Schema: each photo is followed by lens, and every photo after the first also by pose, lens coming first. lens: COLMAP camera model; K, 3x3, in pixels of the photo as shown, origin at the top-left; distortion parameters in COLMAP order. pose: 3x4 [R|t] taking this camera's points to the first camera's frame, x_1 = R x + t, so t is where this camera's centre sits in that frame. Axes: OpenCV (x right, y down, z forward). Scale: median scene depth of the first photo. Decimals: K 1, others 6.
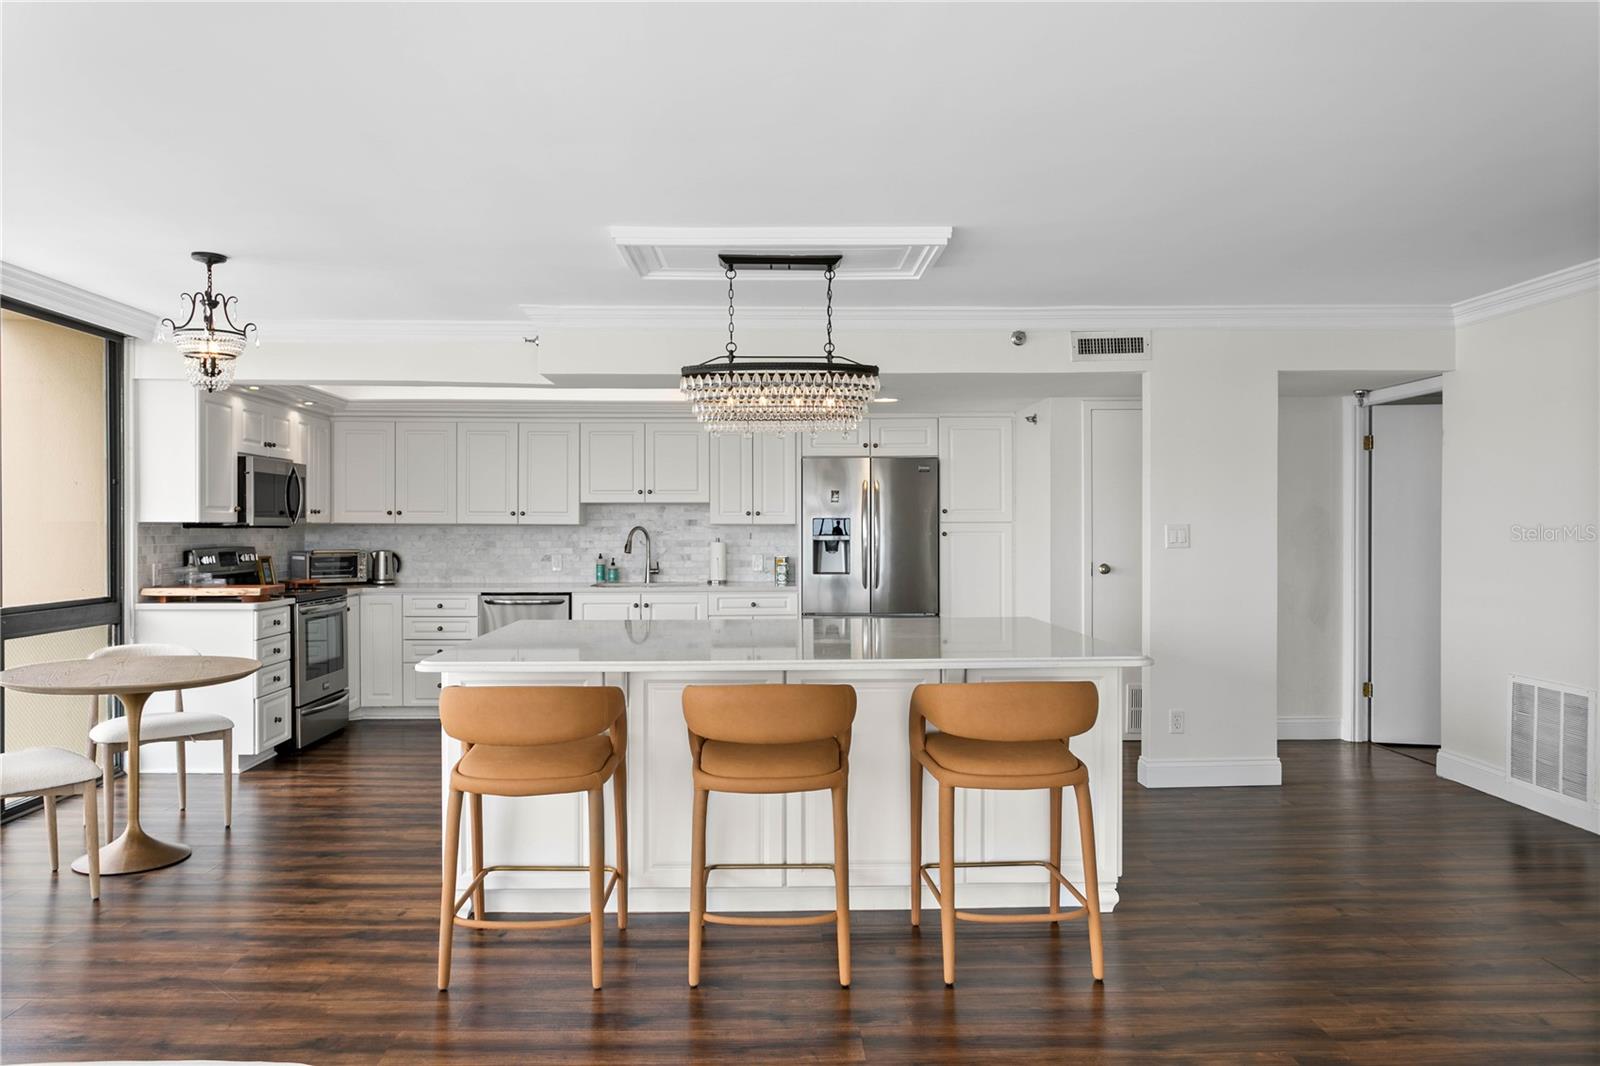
lens RADIAL K [[1055.7, 0, 783.3], [0, 1055.7, 535.5], [0, 0, 1]] dist [-0.002856, 0.001634]
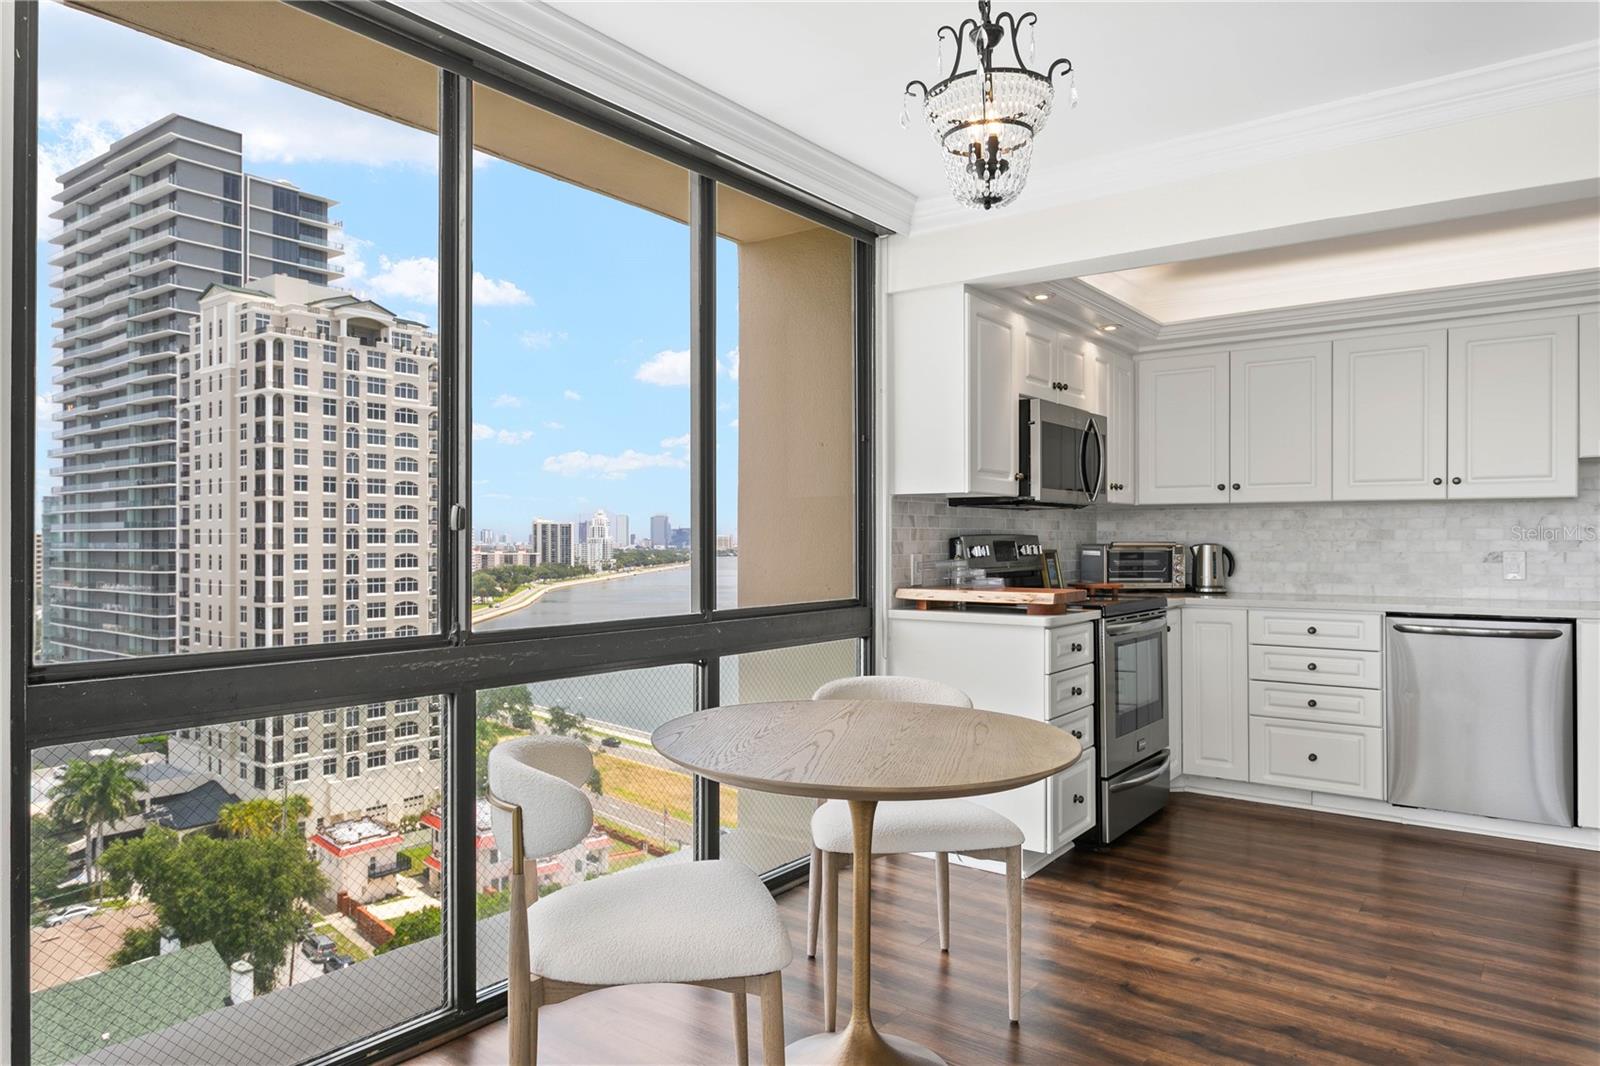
lens RADIAL K [[1033.3, 0, 773.4], [0, 1033.3, 533.7], [0, 0, 1]] dist [-0.001633, 0.002169]
pose [[0.768889, -0.005292, -0.639360, -0.177196], [-0.002000, 0.999941, -0.010682, 0.016342], [0.639379, 0.009493, 0.768833, 0.320995]]
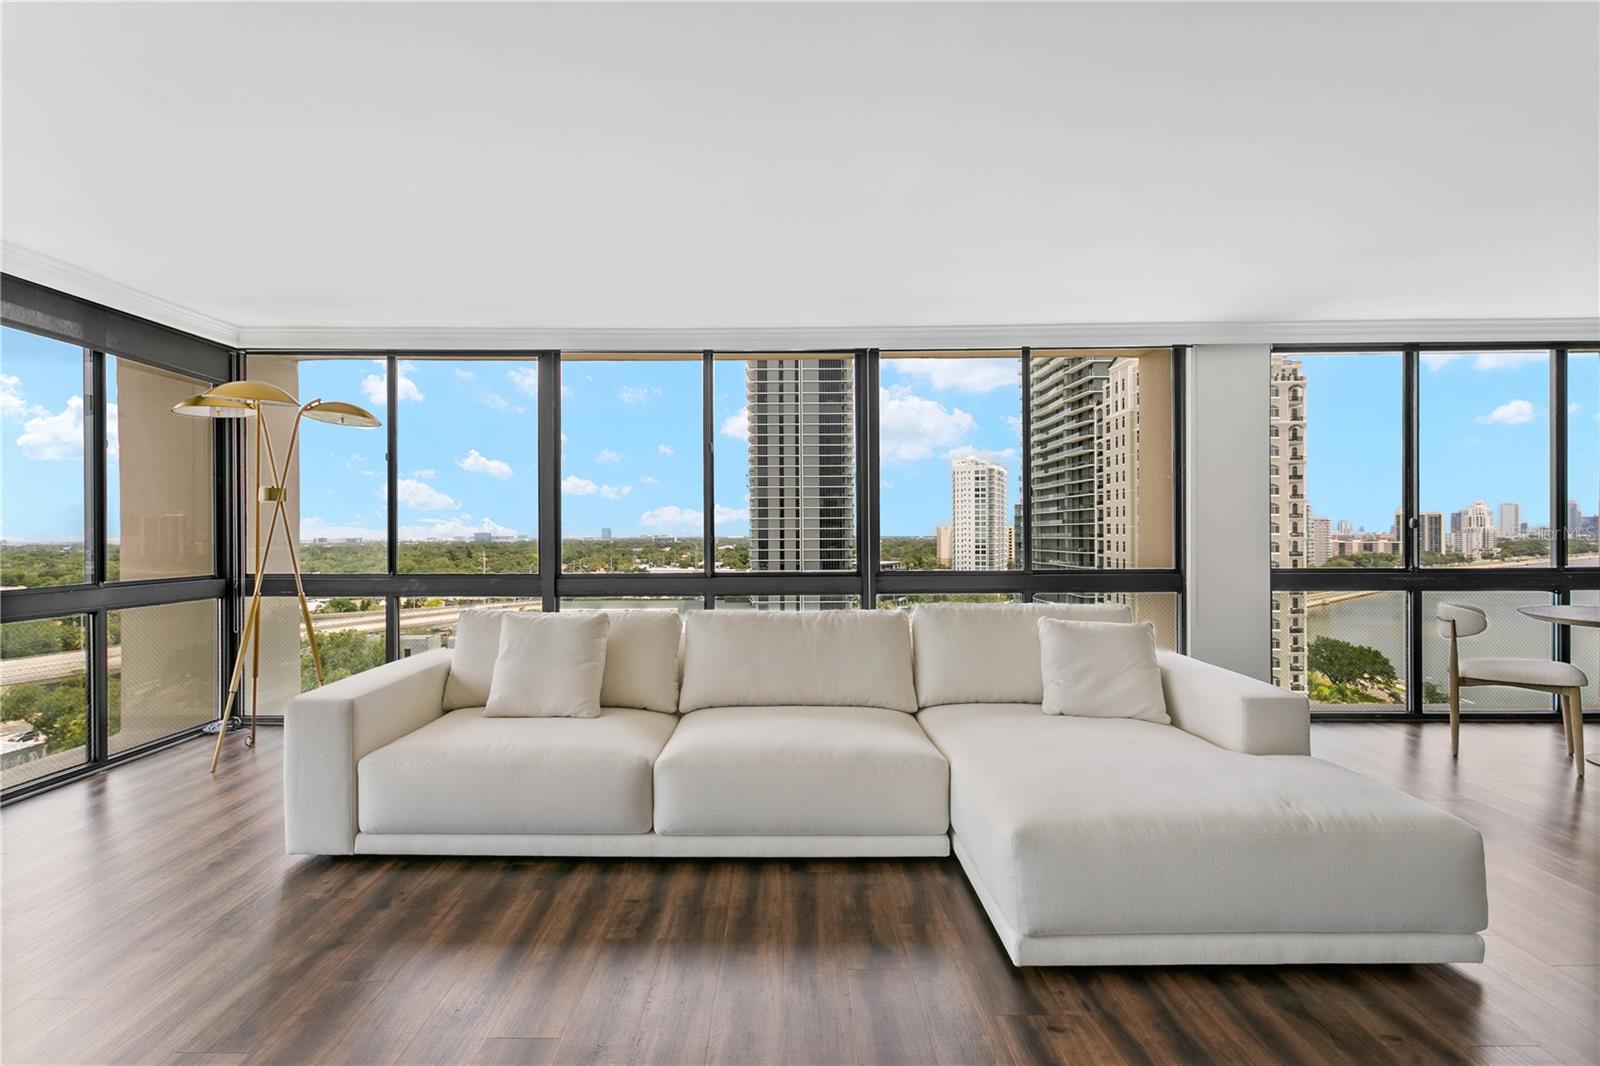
lens RADIAL K [[752.9, 0, 783.9], [0, 752.9, 535.4], [0, 0, 1]] dist [0.001752, 0.007427]
pose [[-0.031253, 0.002126, -0.999509, 0.185217], [0.000249, 0.999998, 0.002119, 0.016927], [0.999511, -0.000182, -0.031253, 0.003361]]
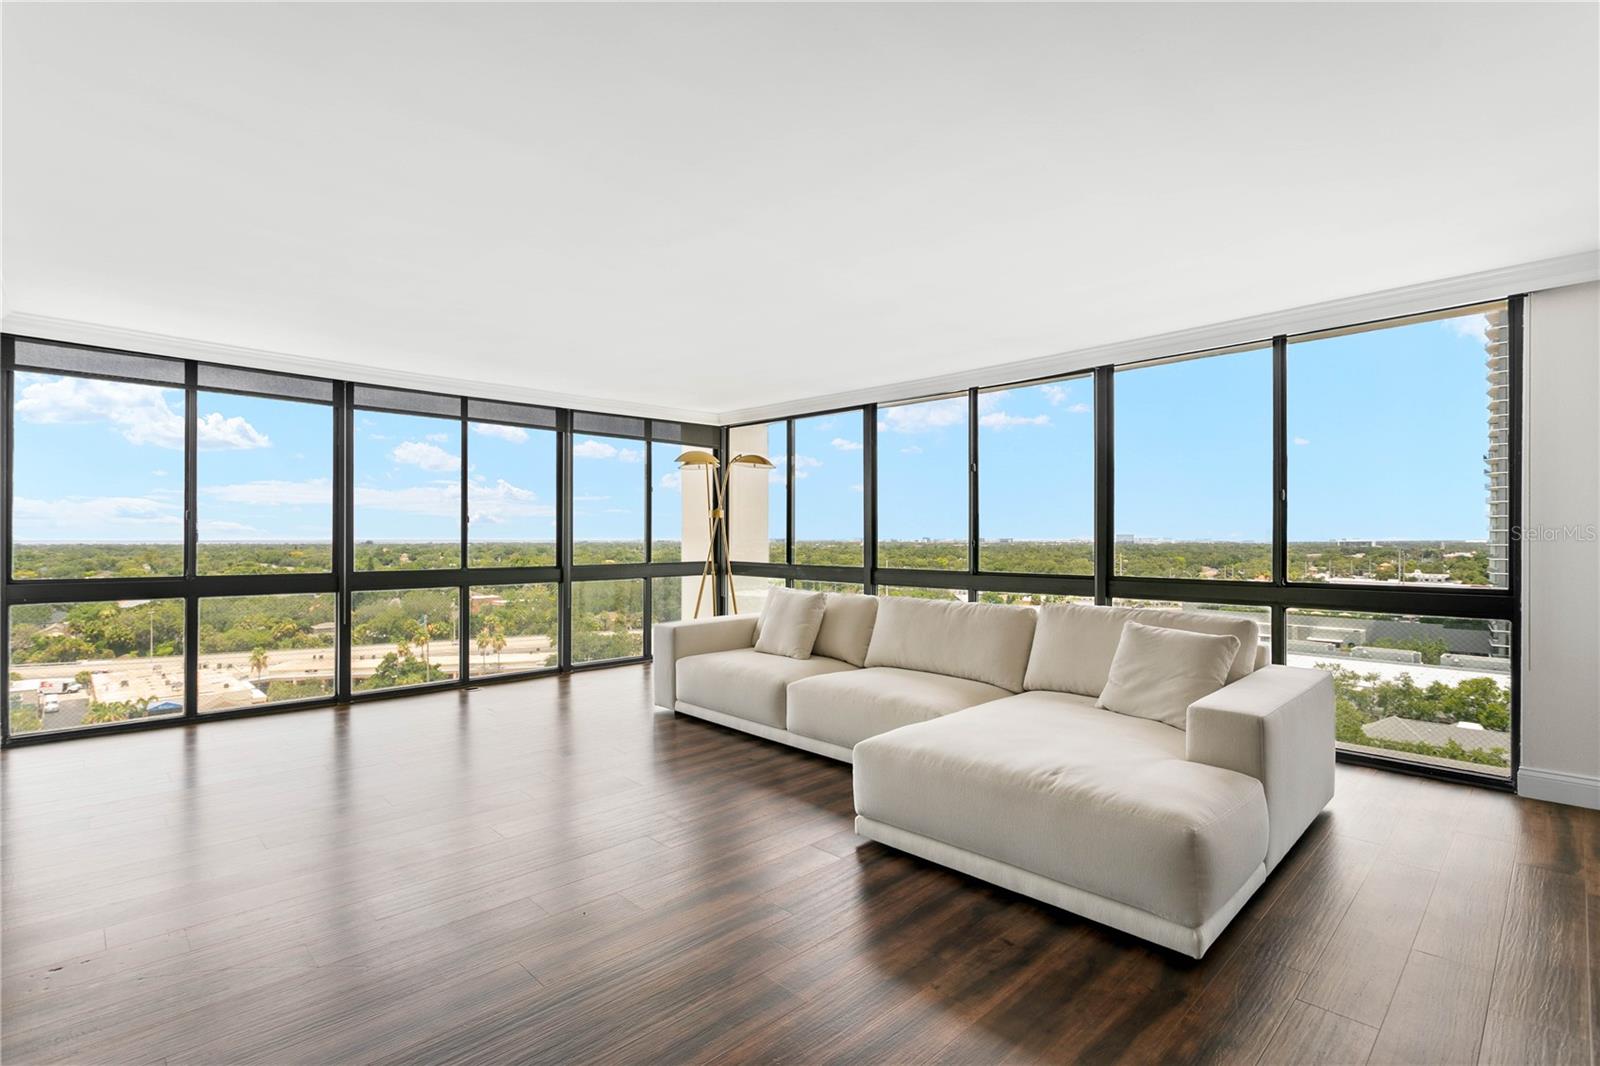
lens RADIAL K [[750.7, 0, 780.6], [0, 750.7, 534.1], [0, 0, 1]] dist [0.001758, 0.000553]
pose [[-0.746759, -0.002876, -0.665089, 0.209460], [-0.003766, 0.999993, -0.000096, 0.012682], [0.665084, 0.002433, -0.746764, 0.371630]]
